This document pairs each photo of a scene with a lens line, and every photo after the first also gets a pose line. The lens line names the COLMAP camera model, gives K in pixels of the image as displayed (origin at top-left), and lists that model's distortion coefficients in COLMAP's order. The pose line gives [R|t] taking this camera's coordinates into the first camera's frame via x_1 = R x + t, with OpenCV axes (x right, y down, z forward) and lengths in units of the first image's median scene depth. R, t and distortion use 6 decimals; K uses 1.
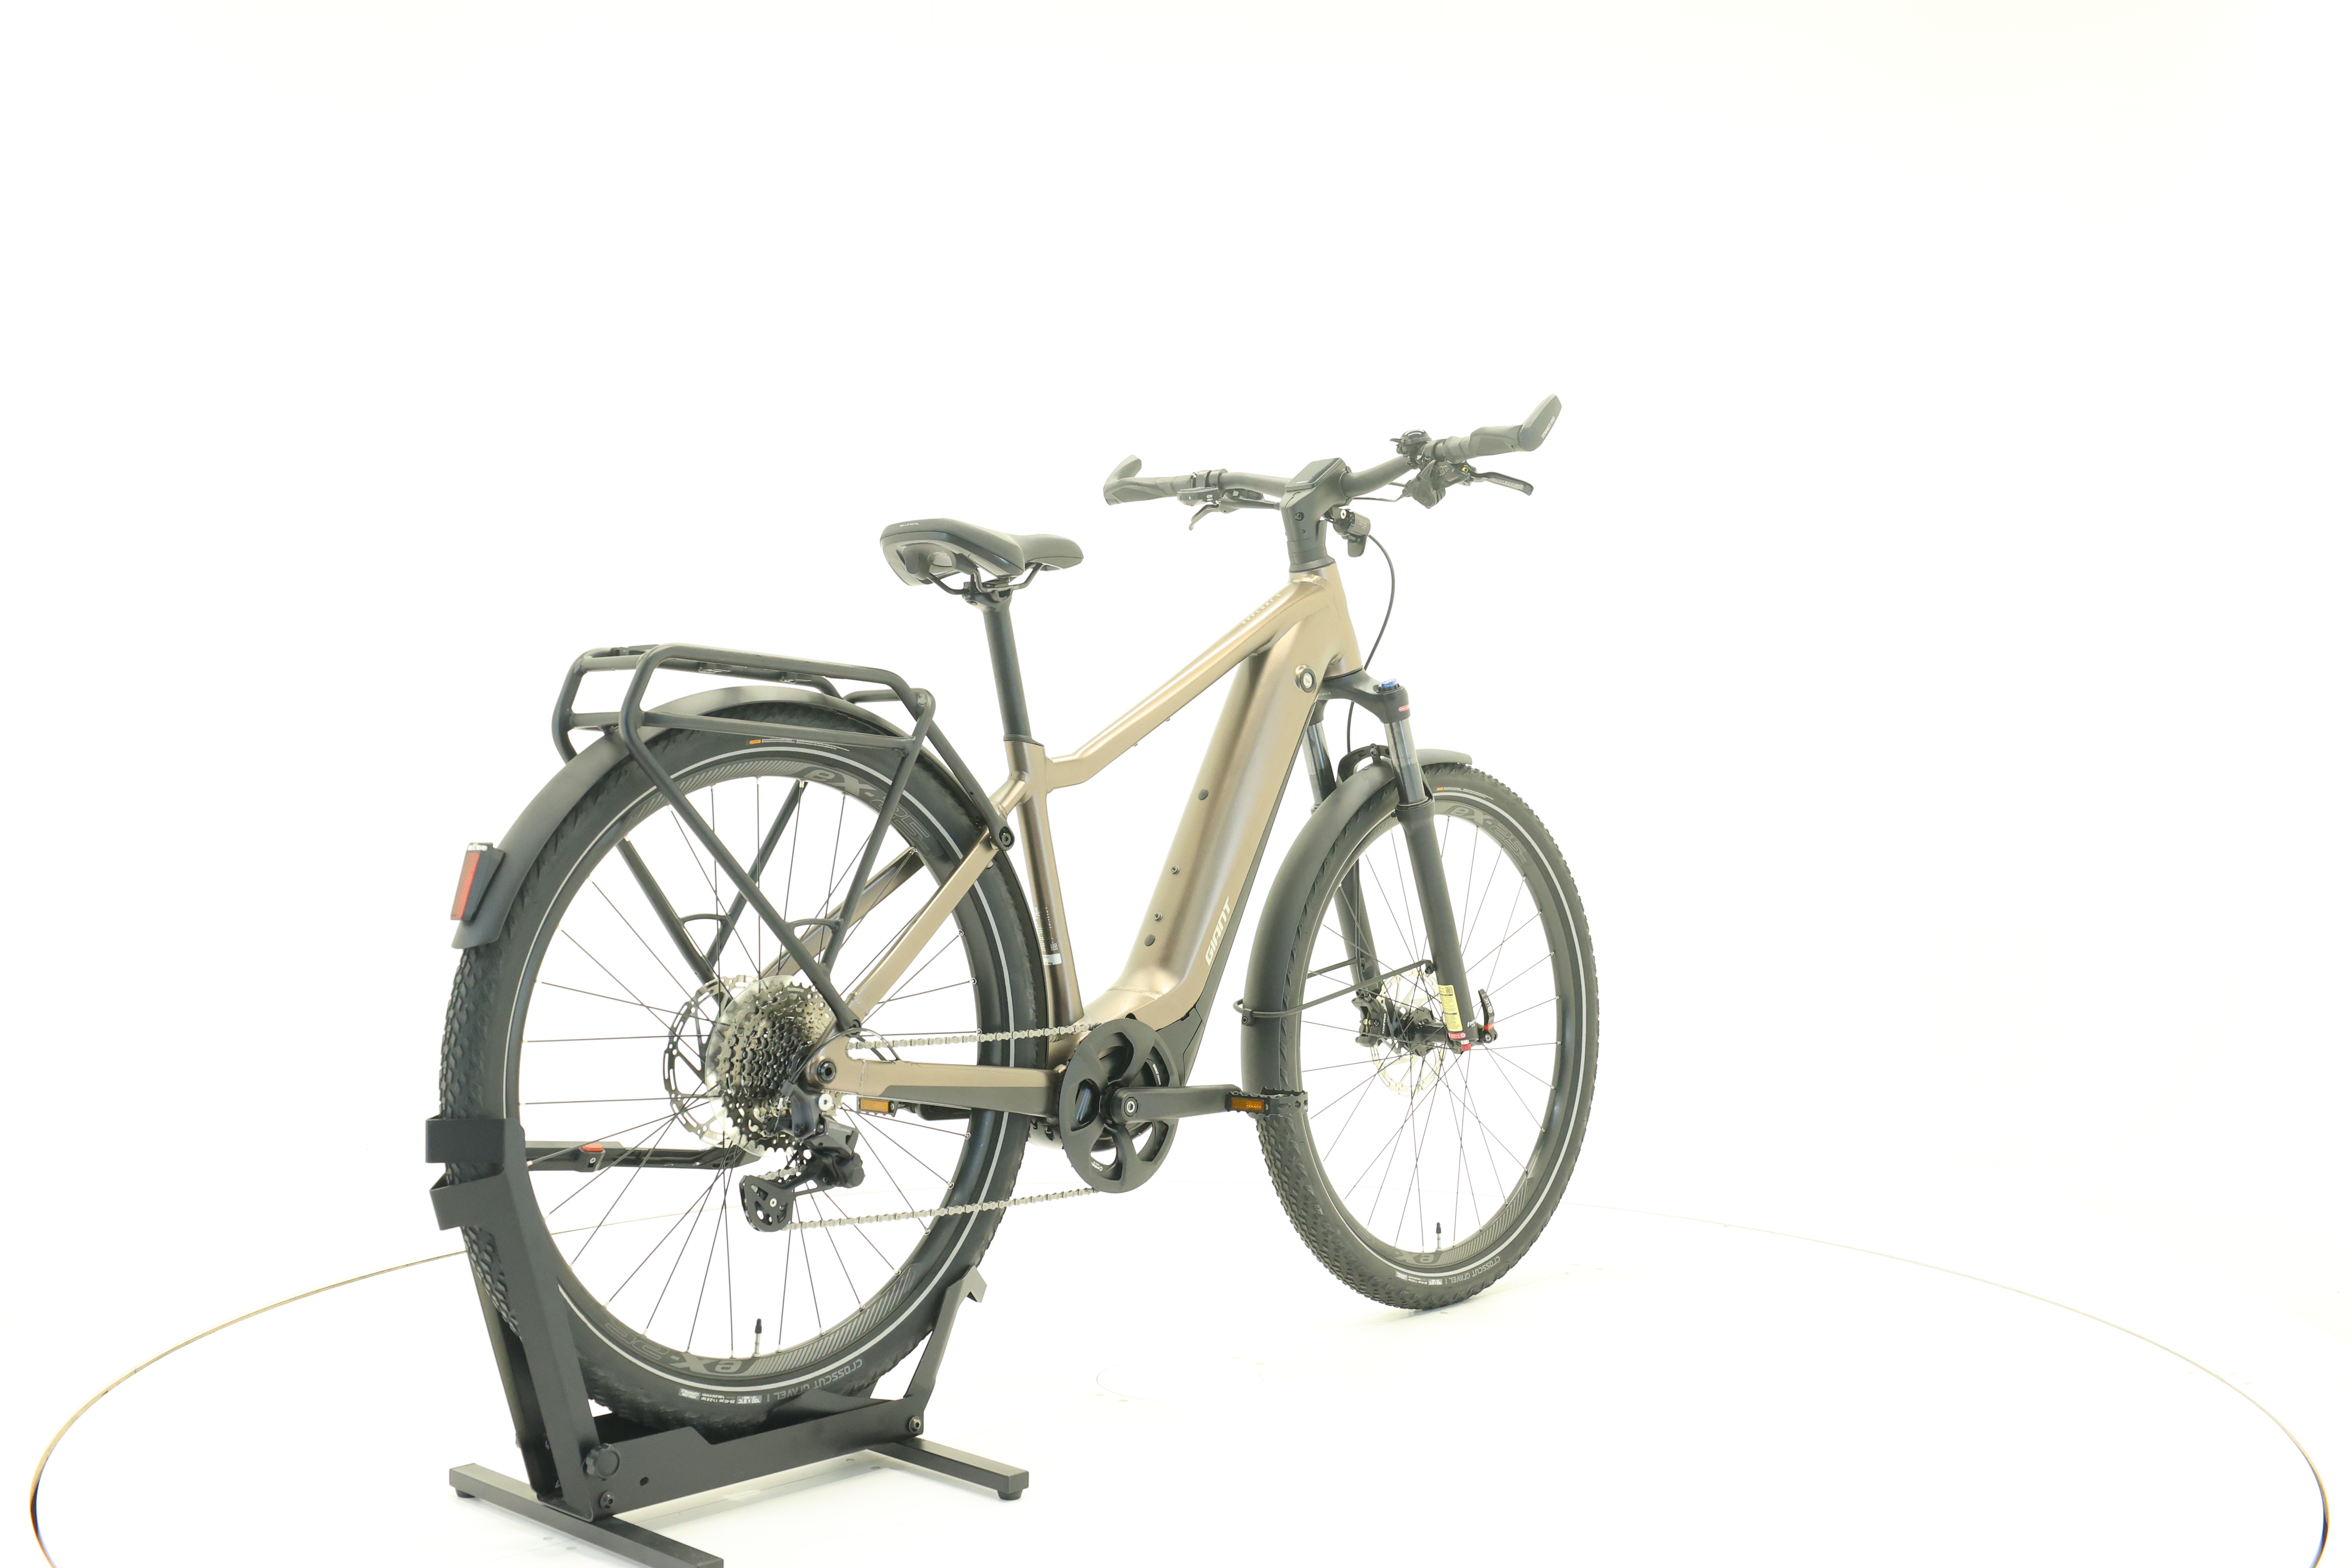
lens RADIAL K [[2509.1, 0, 1176.0], [0, 2509.1, 784.0], [0, 0, 1]] dist [-0.002955, 0.000026]
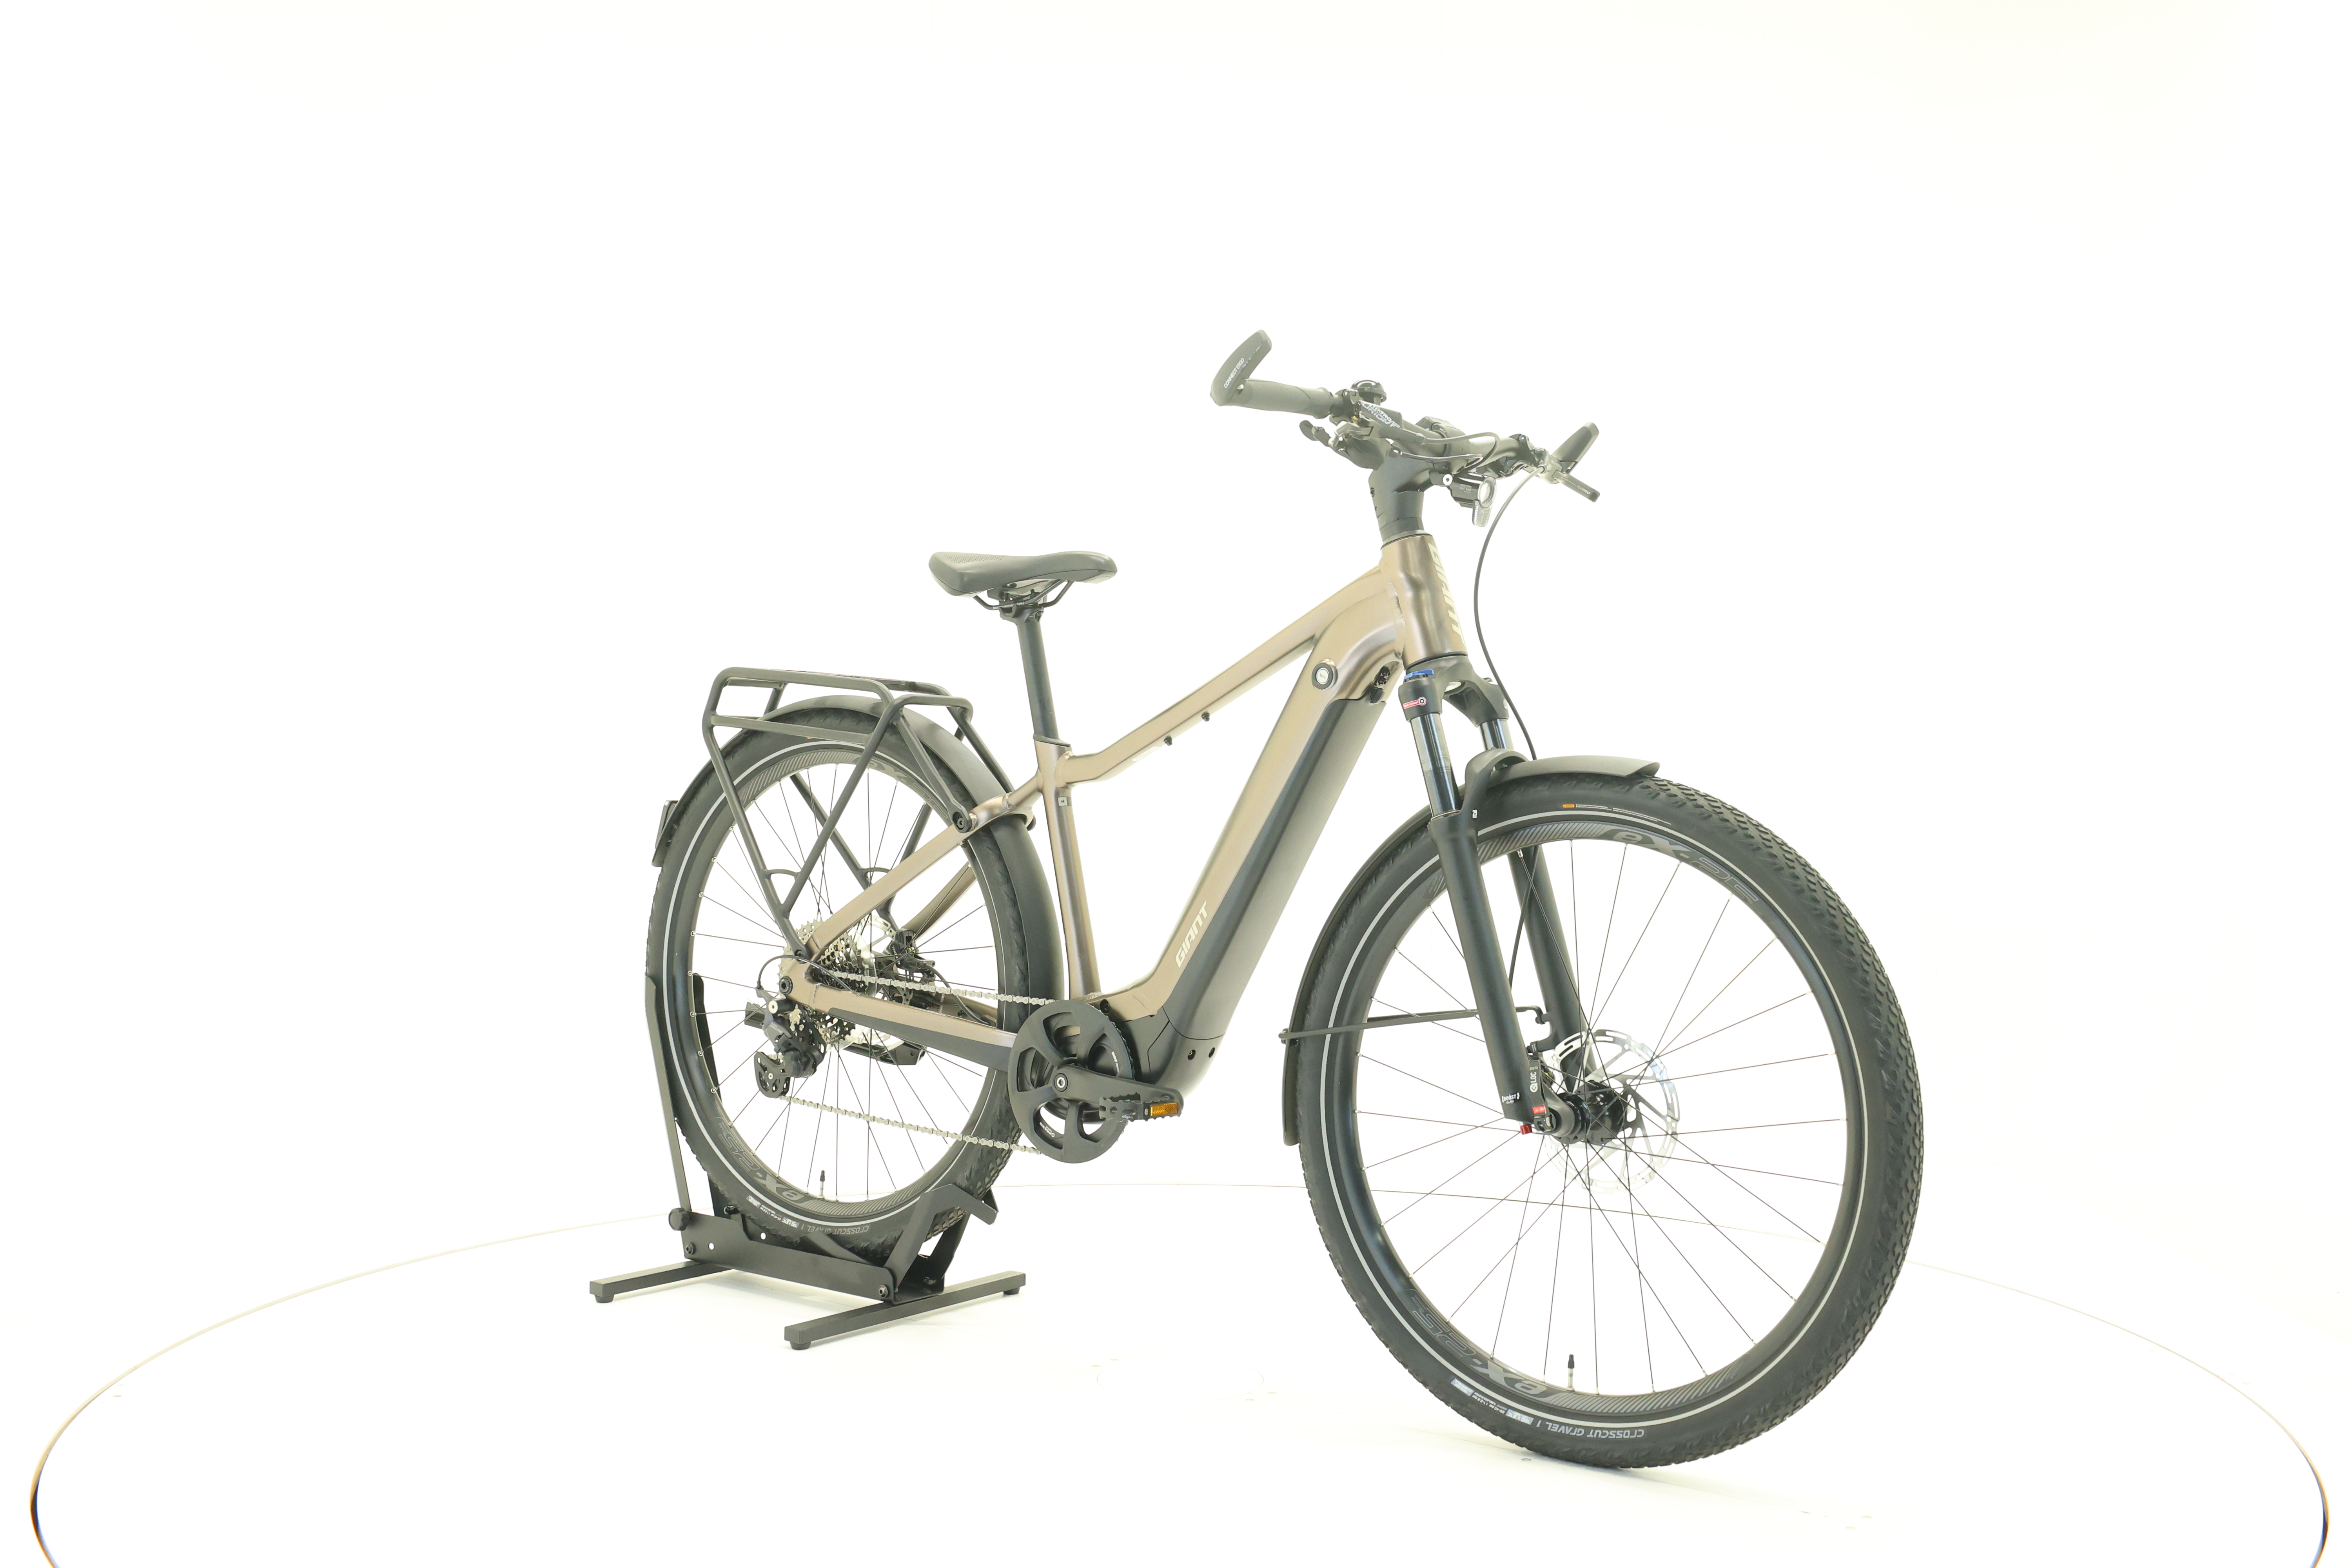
lens RADIAL K [[2509.1, 0, 1176.0], [0, 2509.1, 784.0], [0, 0, 1]] dist [-0.002955, 0.000026]
pose [[0.074824, 0.013201, -0.997109, 1.090252], [-0.032636, 0.999409, 0.010783, -0.011641], [0.996663, 0.031735, 0.075210, 1.002956]]
